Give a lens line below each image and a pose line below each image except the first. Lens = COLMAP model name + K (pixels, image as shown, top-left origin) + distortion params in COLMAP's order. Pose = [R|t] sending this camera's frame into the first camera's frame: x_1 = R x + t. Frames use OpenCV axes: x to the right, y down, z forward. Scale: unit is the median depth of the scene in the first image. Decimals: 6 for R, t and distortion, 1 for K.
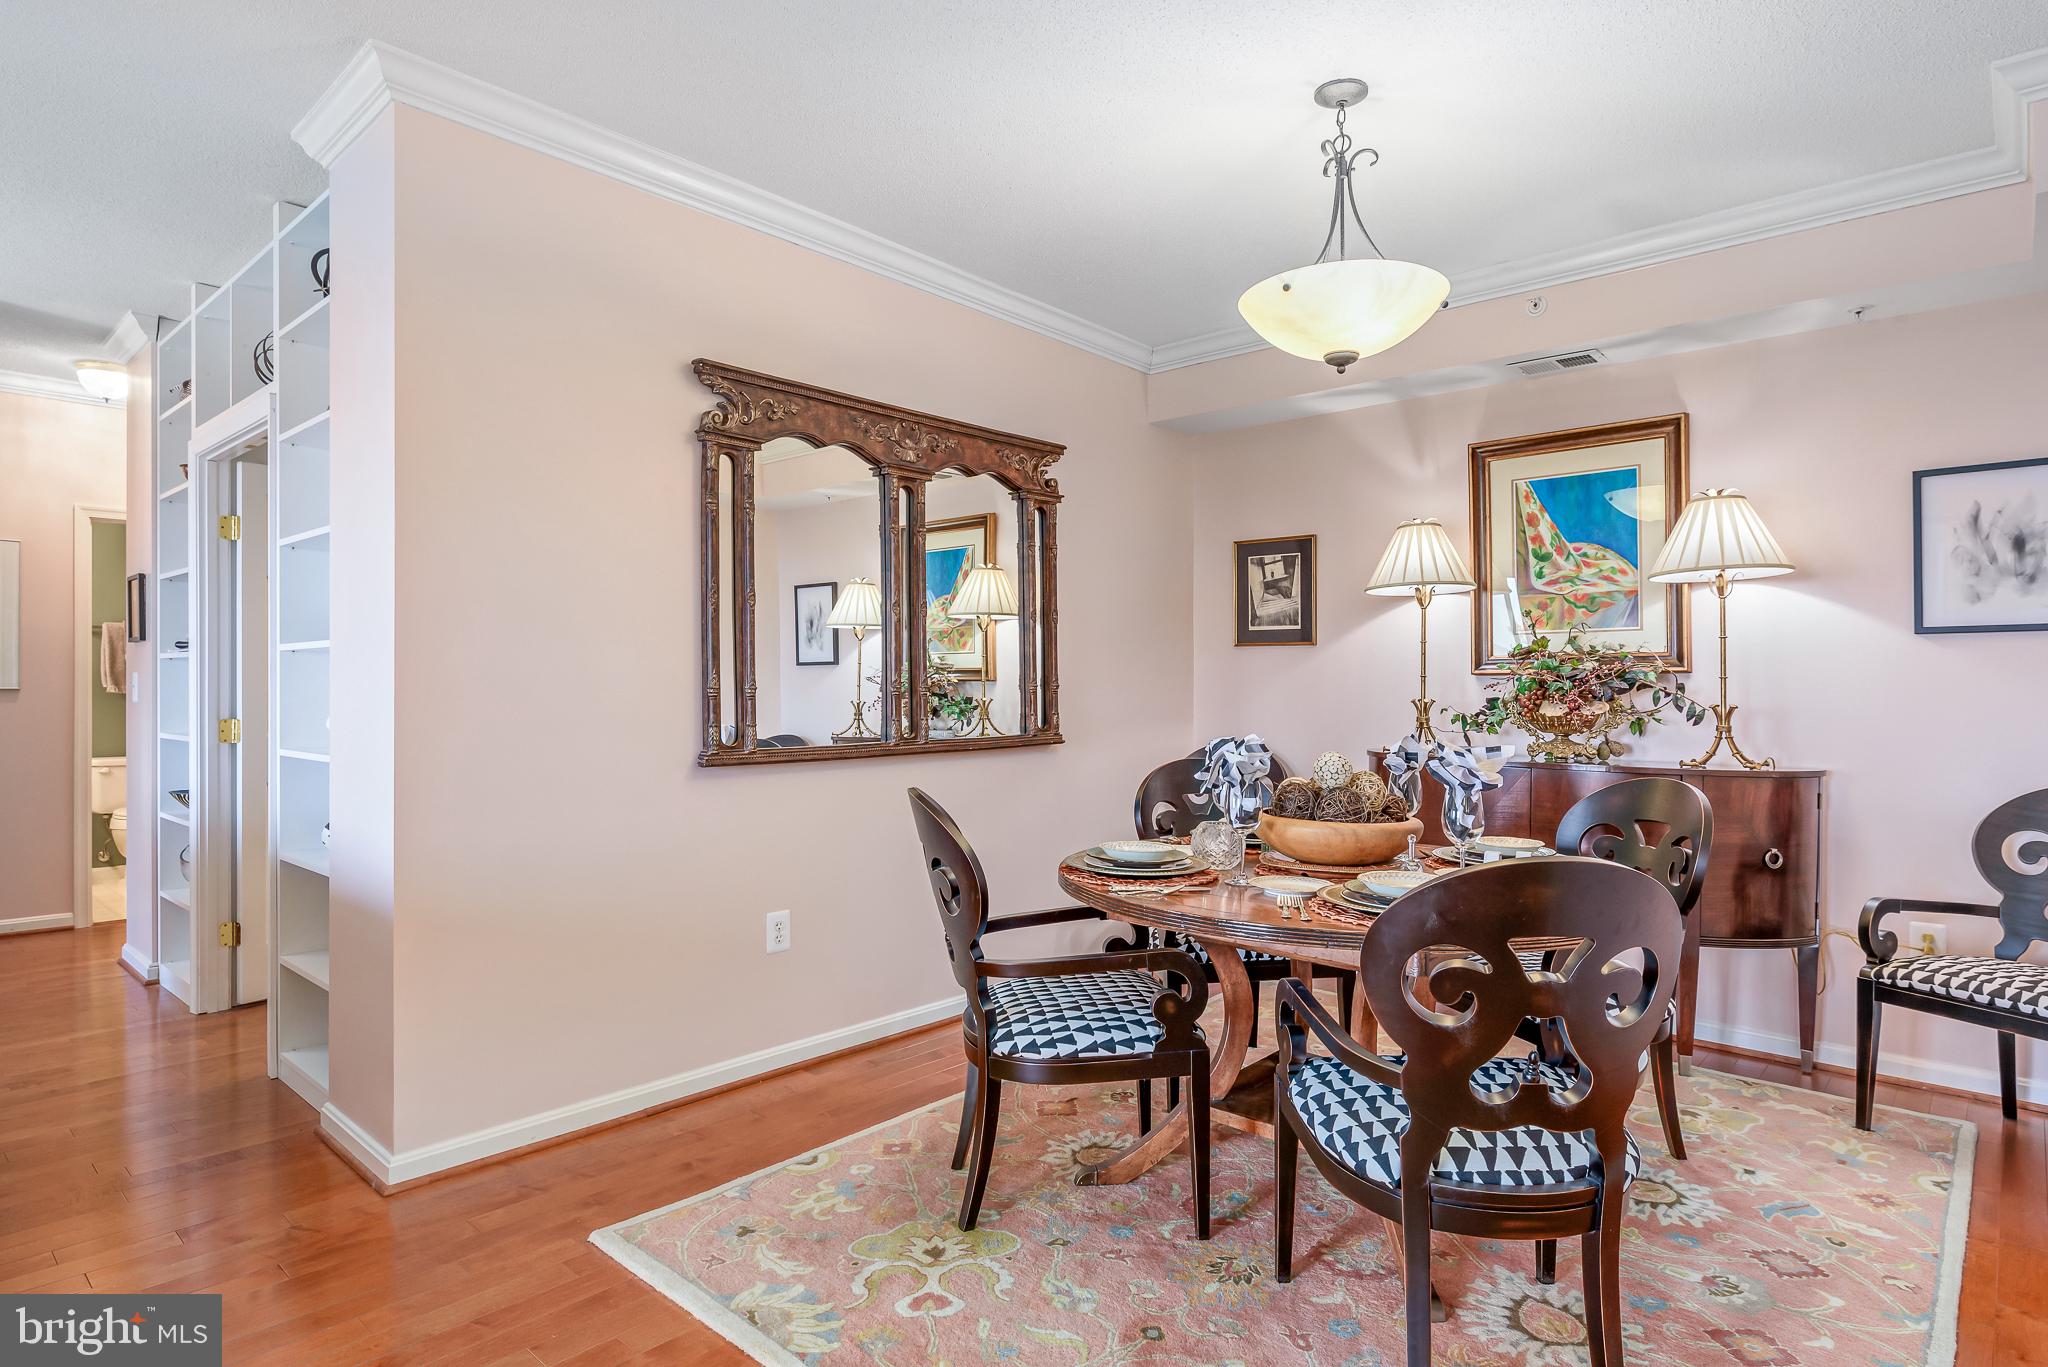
lens RADIAL K [[1115.4, 0, 1039.7], [0, 1115.4, 685.1], [0, 0, 1]] dist [0.000629, -0.000510]
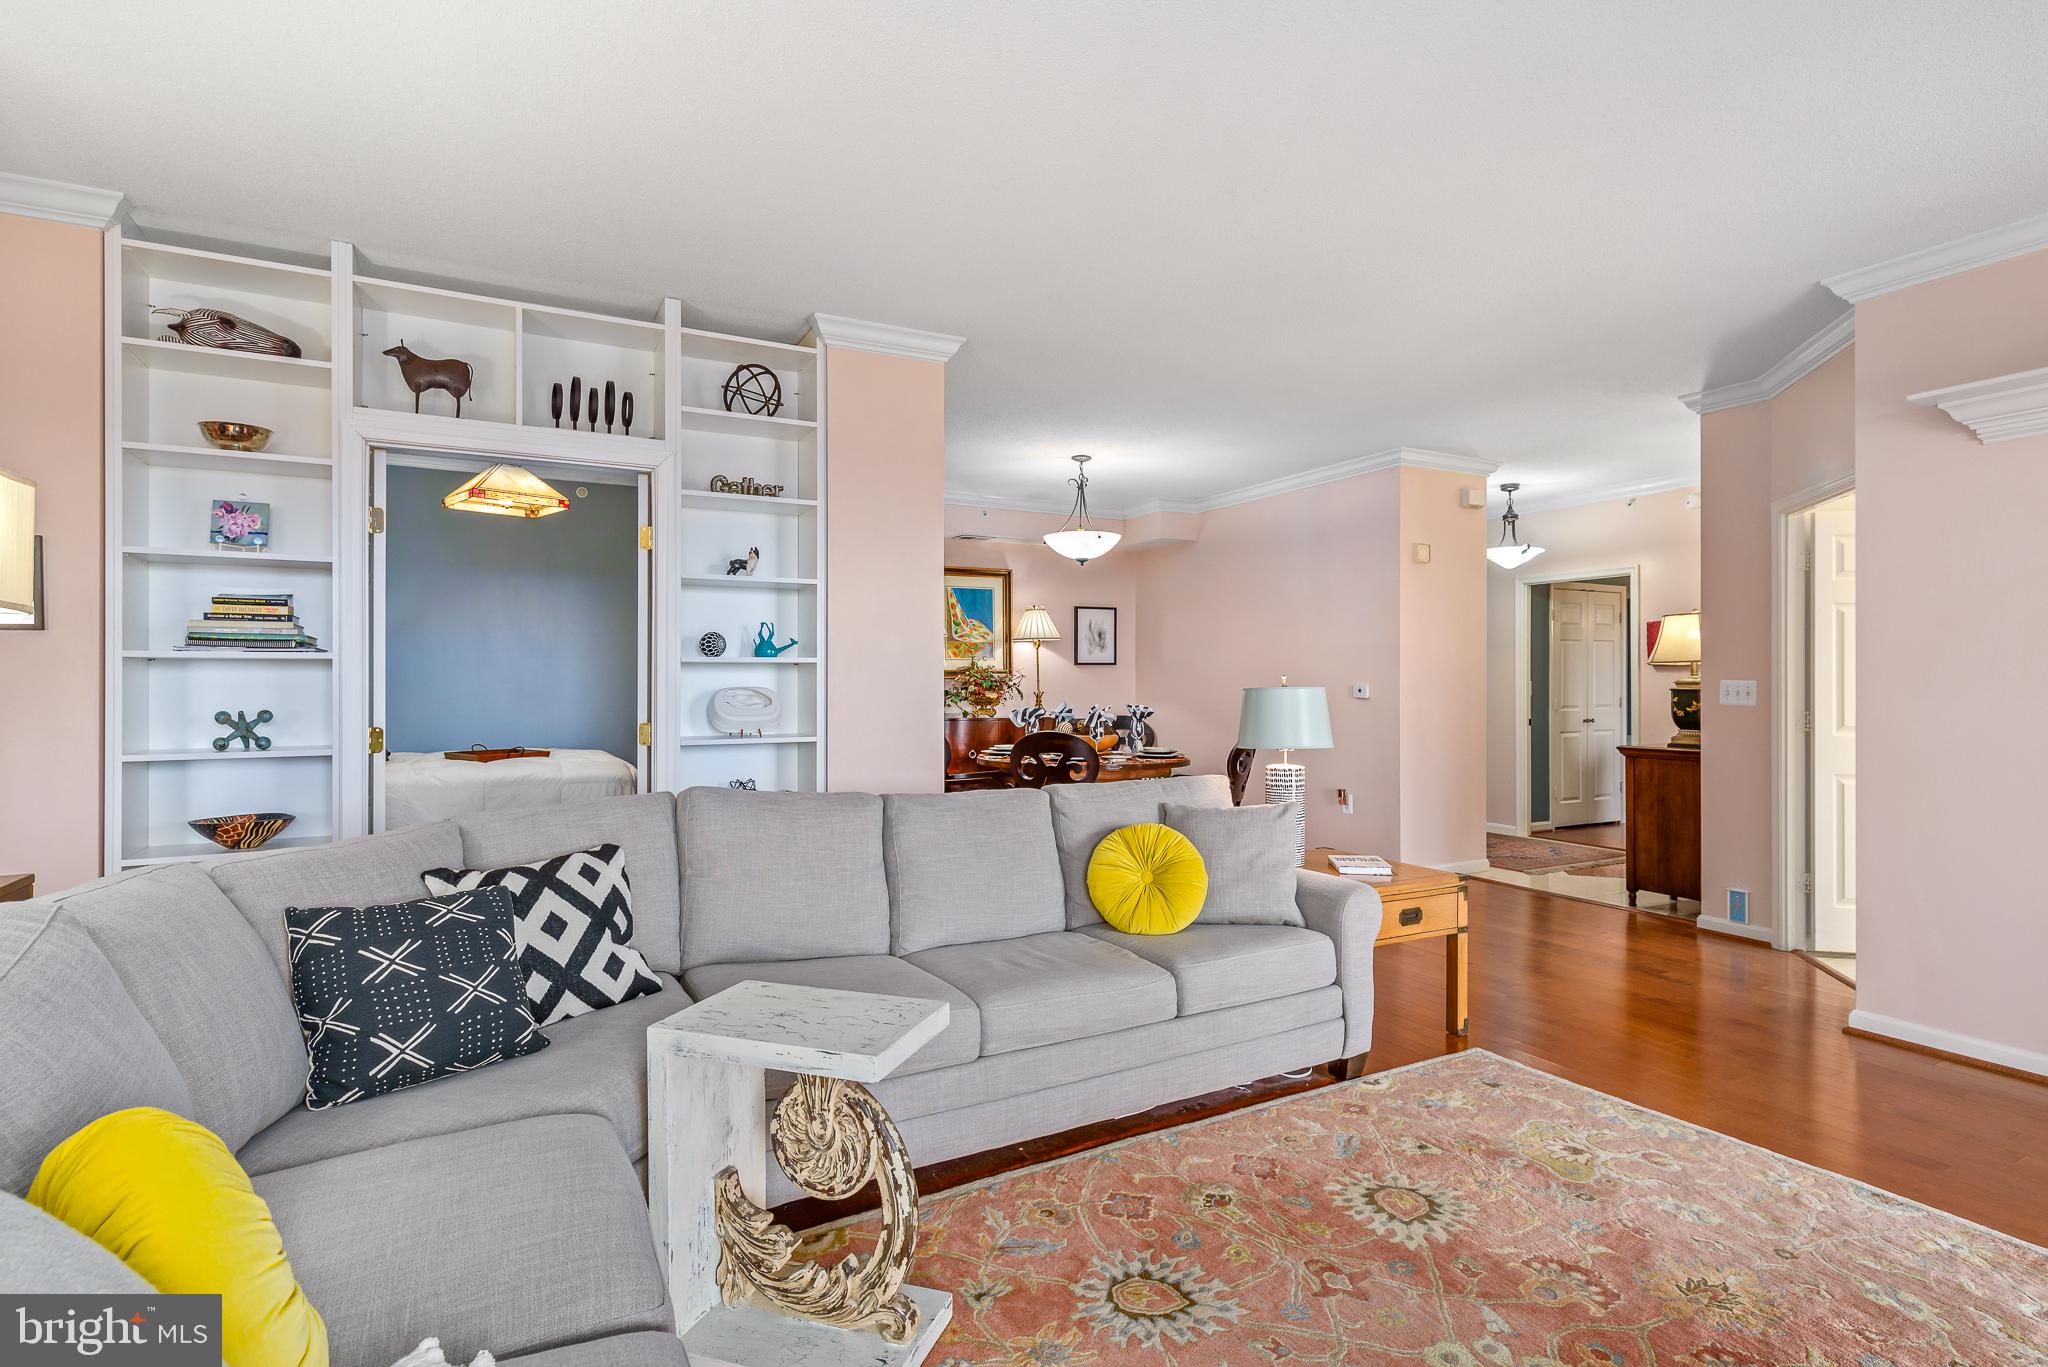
lens RADIAL K [[1007.5, 0, 1030.1], [0, 1007.5, 682.6], [0, 0, 1]] dist [0.004356, 0.000524]
pose [[0.345811, -0.004400, 0.938294, -1.429619], [0.000818, 0.999990, 0.004387, -0.011721], [-0.938304, -0.000750, 0.345811, 0.216501]]
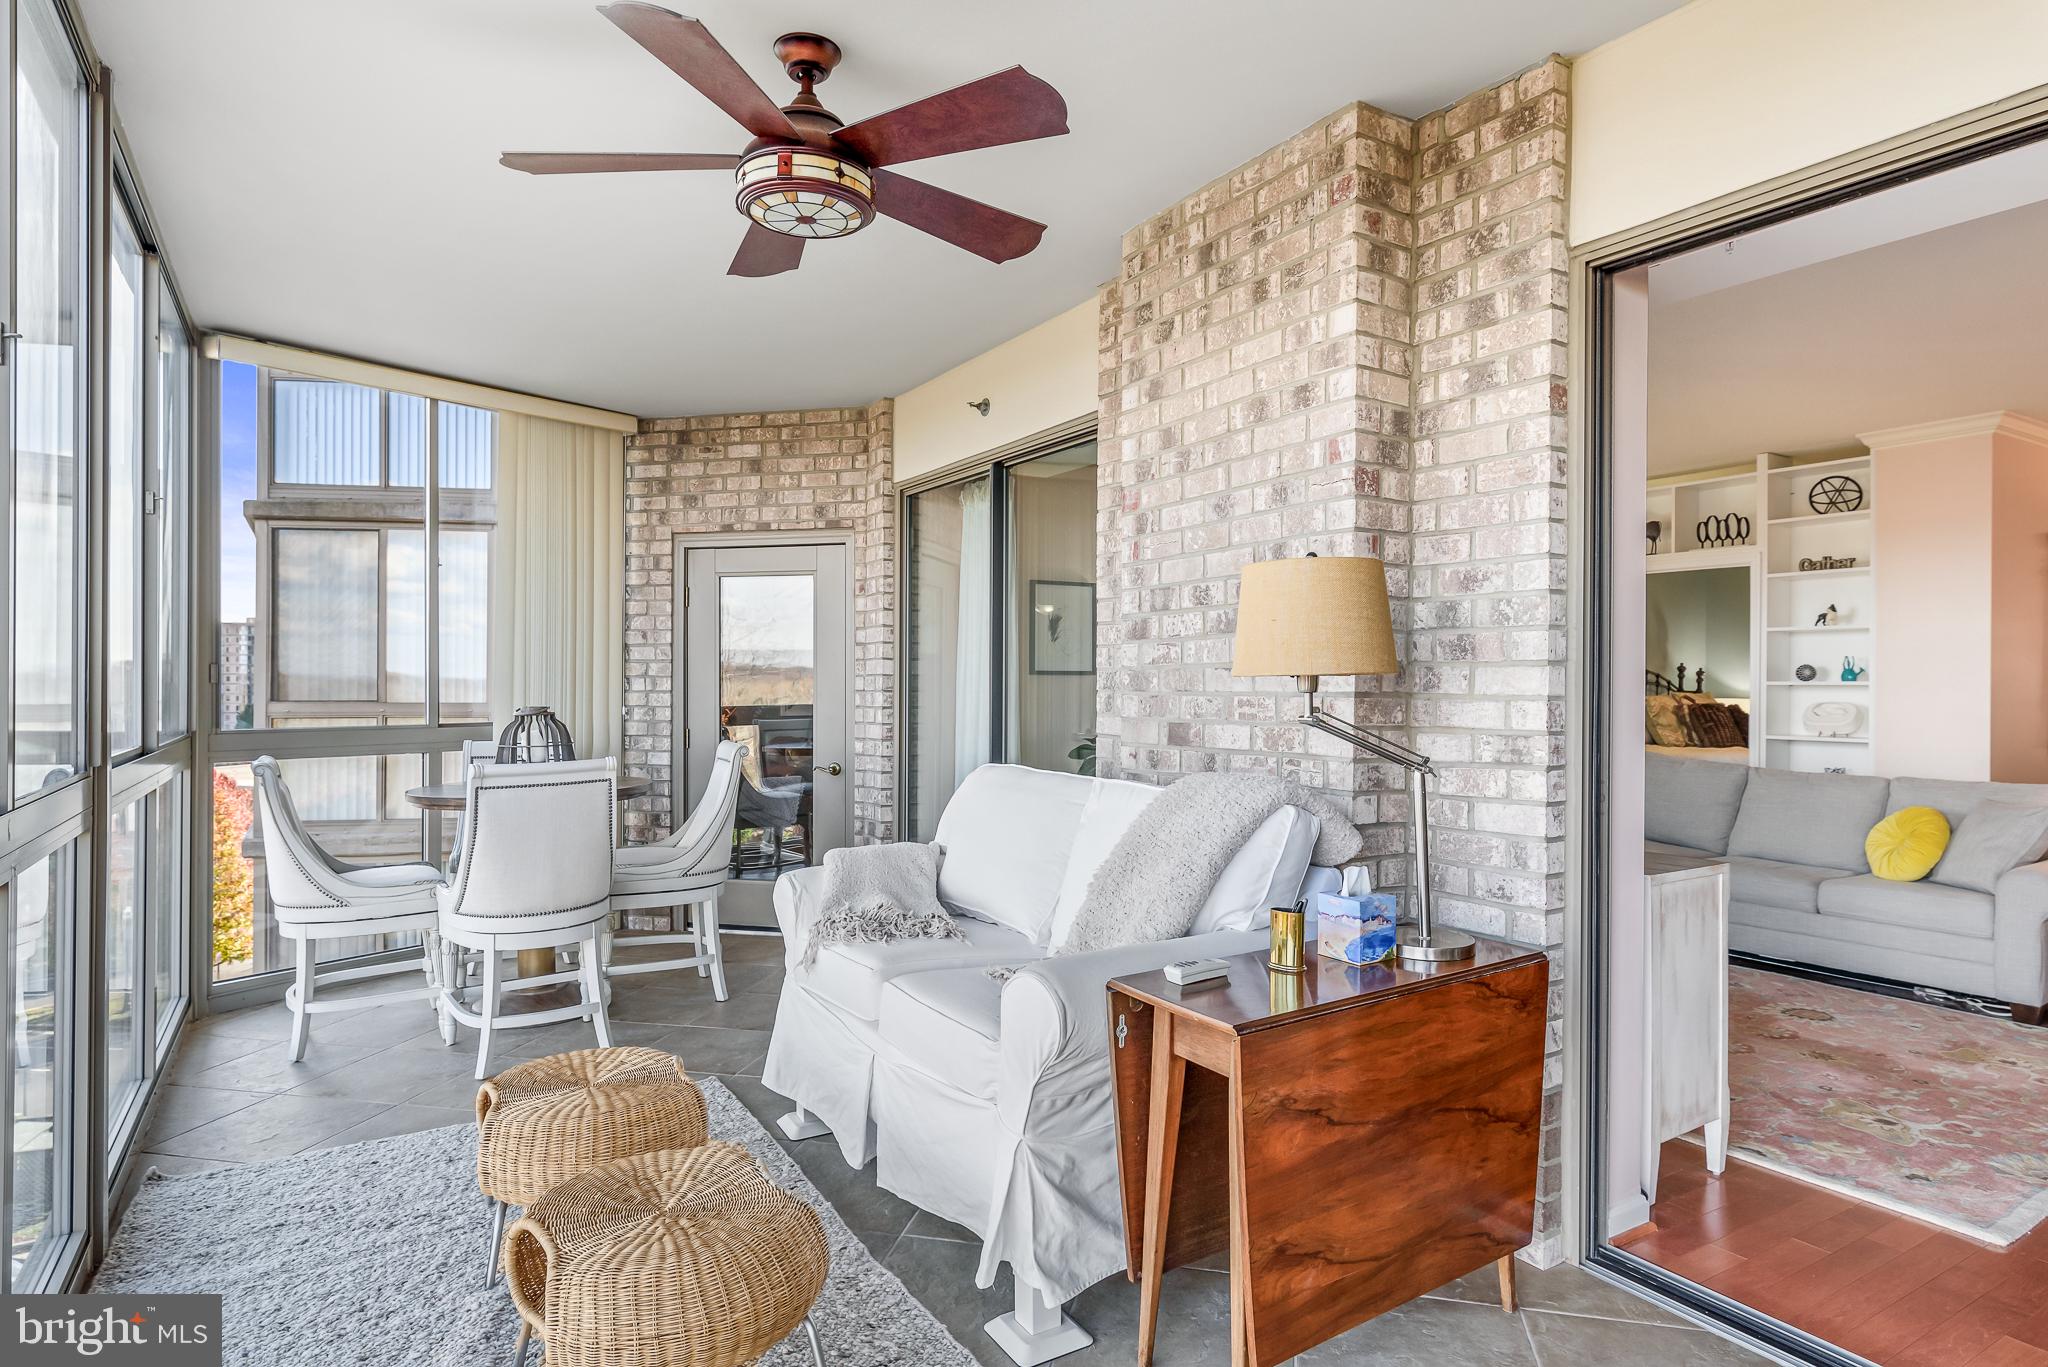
lens RADIAL K [[1128.2, 0, 1019.8], [0, 1128.2, 685.7], [0, 0, 1]] dist [0.002495, 0.000624]
pose [[0.957291, 0.004494, -0.289093, -1.212220], [-0.004146, 0.999990, 0.001816, -0.025449], [0.289098, -0.000540, 0.957299, -1.130351]]
